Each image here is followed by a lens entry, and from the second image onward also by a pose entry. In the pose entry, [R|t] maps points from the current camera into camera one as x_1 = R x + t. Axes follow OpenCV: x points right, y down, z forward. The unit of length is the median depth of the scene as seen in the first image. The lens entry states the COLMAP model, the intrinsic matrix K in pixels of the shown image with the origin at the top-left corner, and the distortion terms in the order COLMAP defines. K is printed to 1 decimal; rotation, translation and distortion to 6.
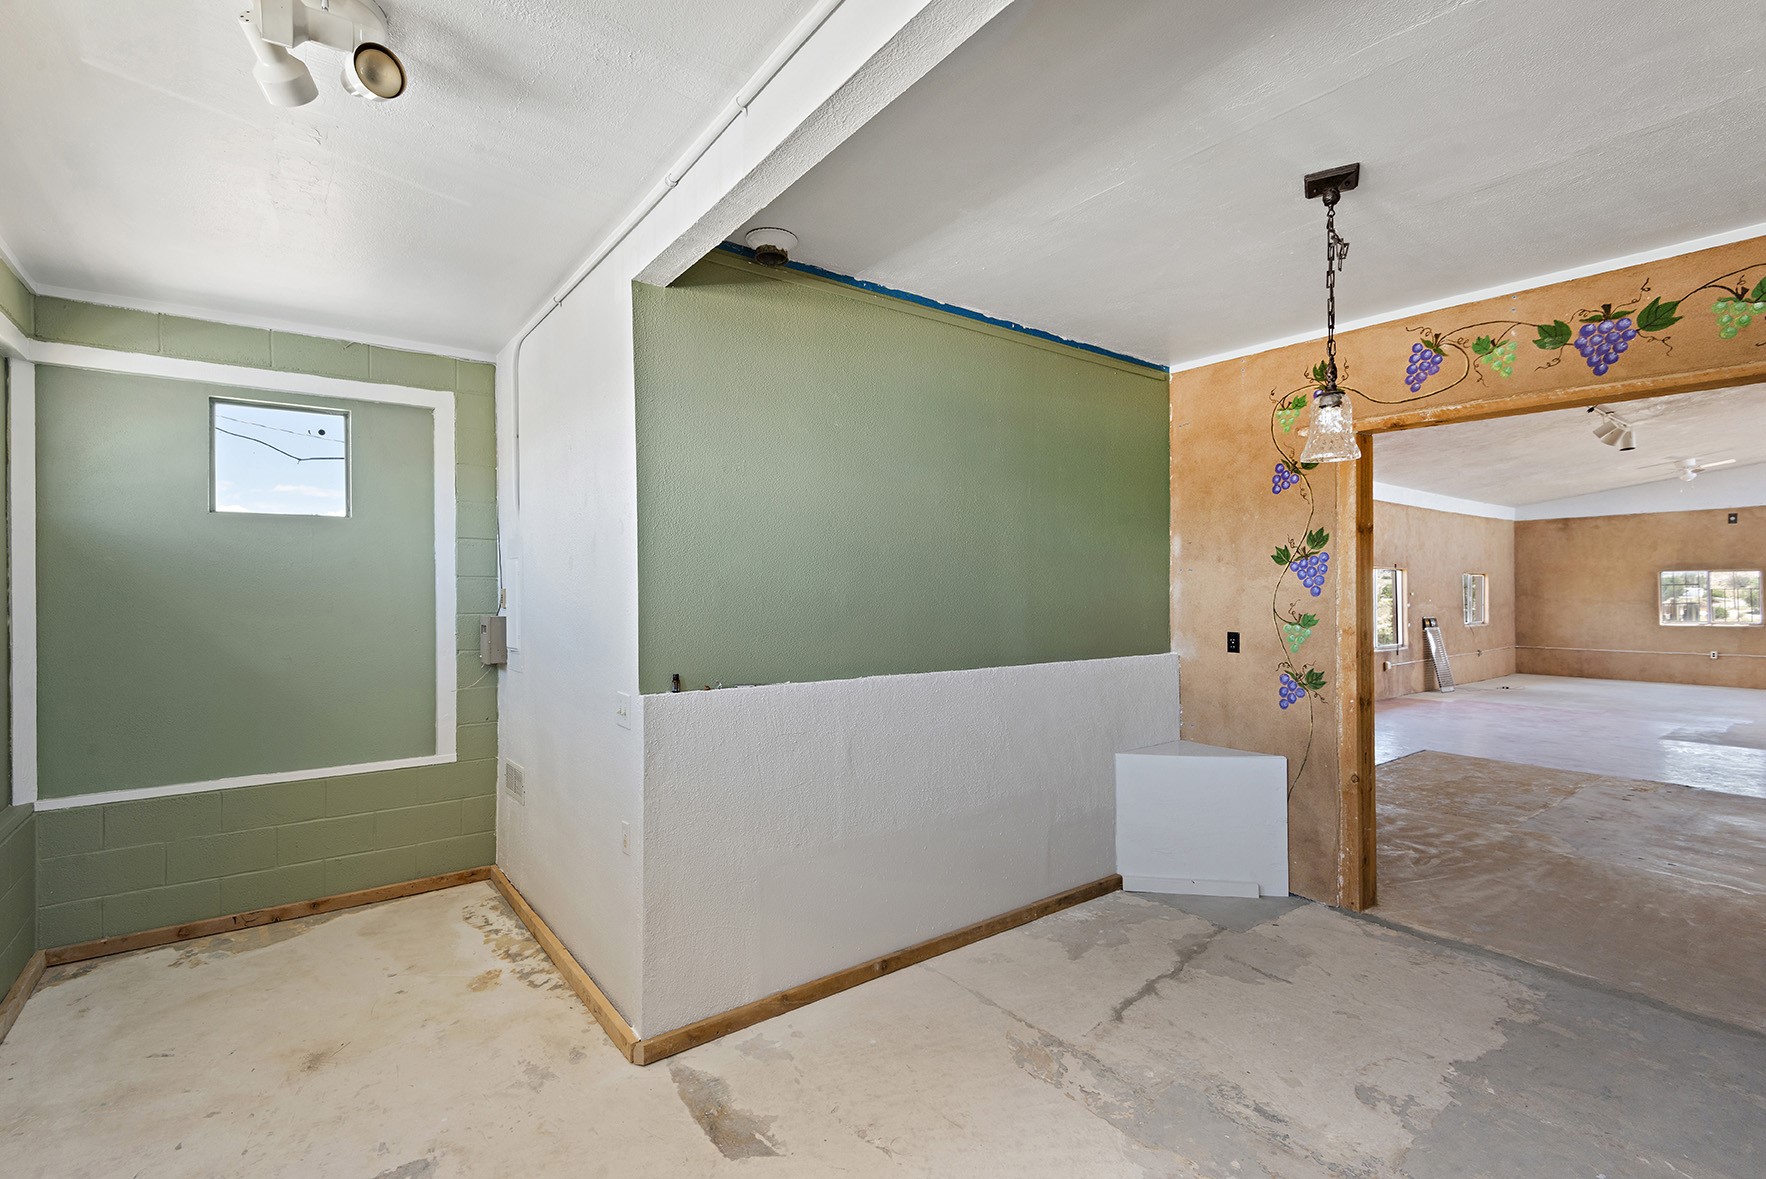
lens RADIAL K [[782.4, 0, 883.0], [0, 782.4, 589.5], [0, 0, 1]] dist [0.016002, -0.012514]
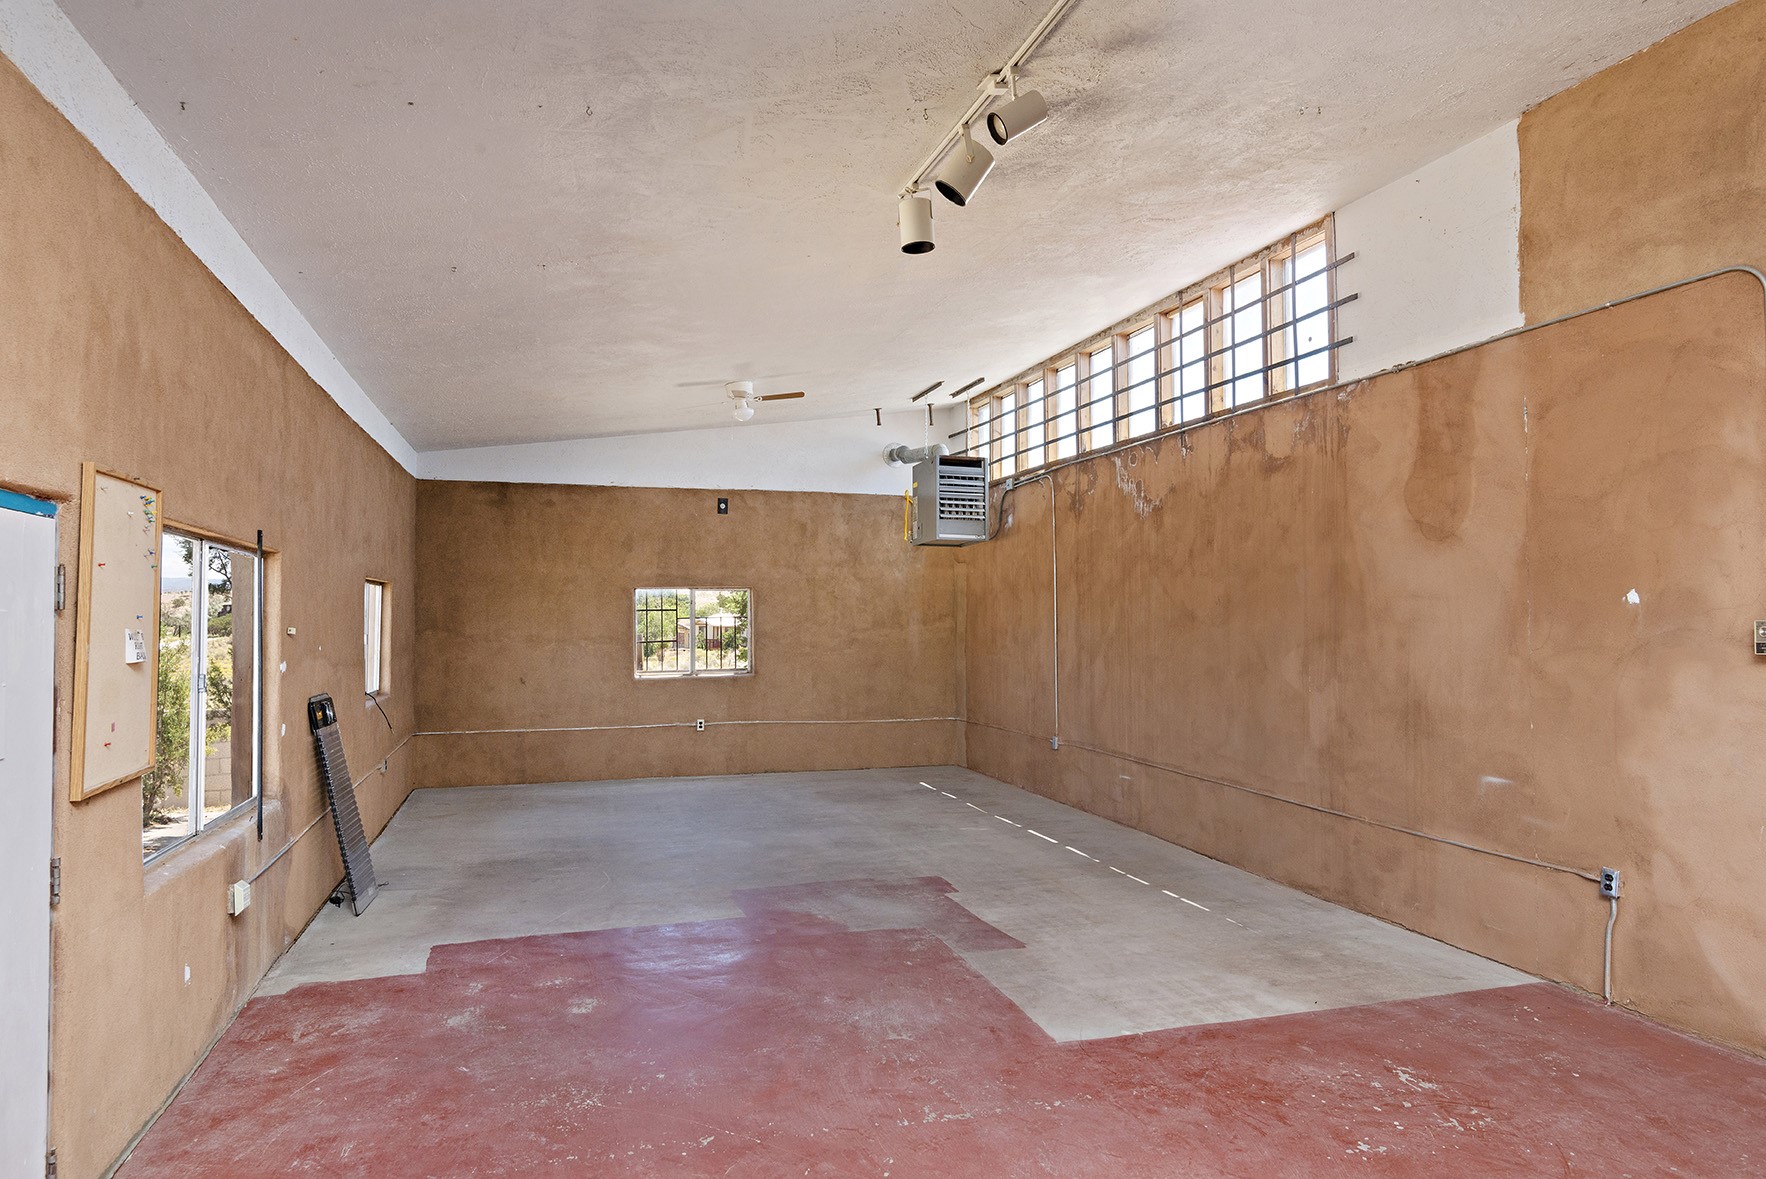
lens RADIAL K [[1077.2, 0, 883.0], [0, 1077.2, 589.5], [0, 0, 1]] dist [0.042191, 0.000072]
pose [[0.349392, 0.028705, 0.936537, 1.966608], [-0.002946, 0.999559, -0.029537, 0.010727], [-0.936972, 0.007561, 0.349323, 3.562940]]
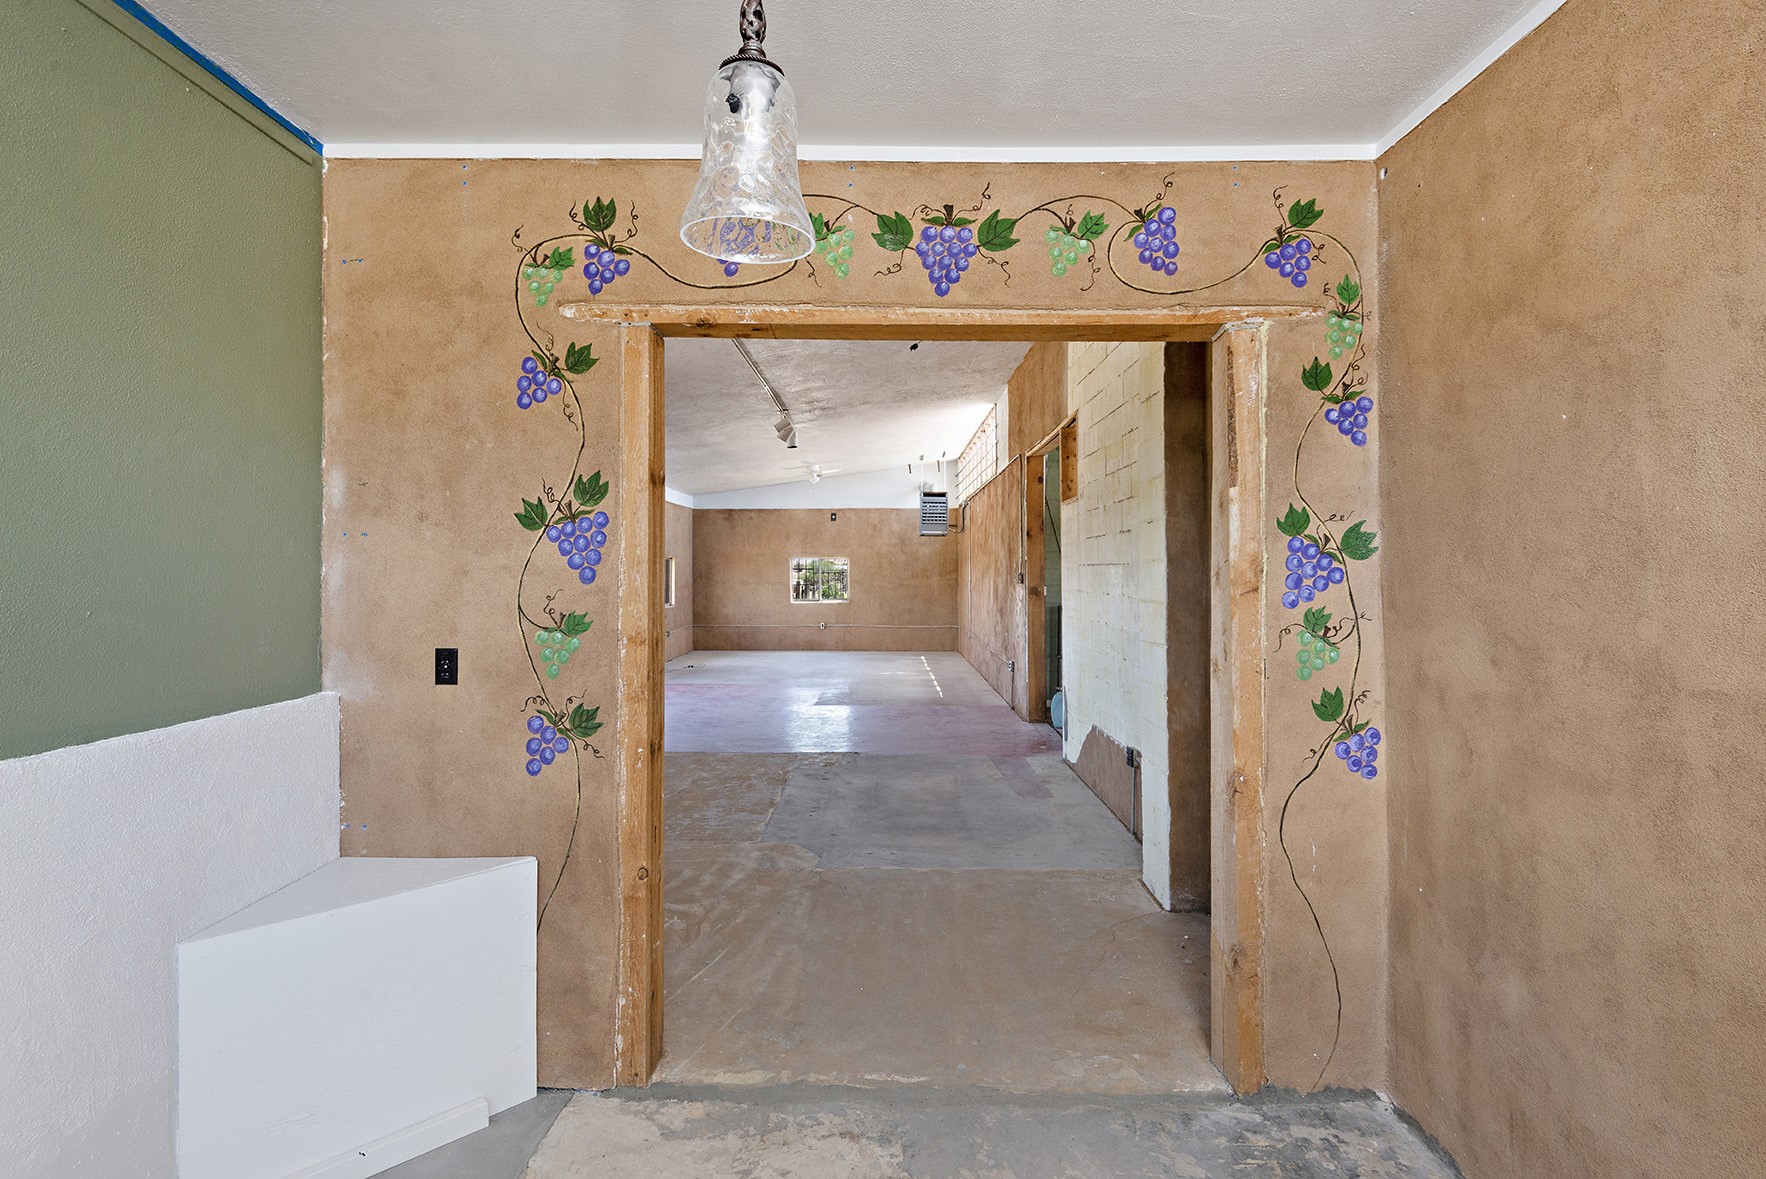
lens RADIAL K [[877.0, 0, 880.4], [0, 877.0, 569.6], [0, 0, 1]] dist [0.040740, -0.033828]
pose [[0.621242, 0.007121, 0.783586, 0.153947], [-0.005681, 0.999973, -0.004584, -0.000313], [-0.783598, -0.001604, 0.621266, 0.389535]]
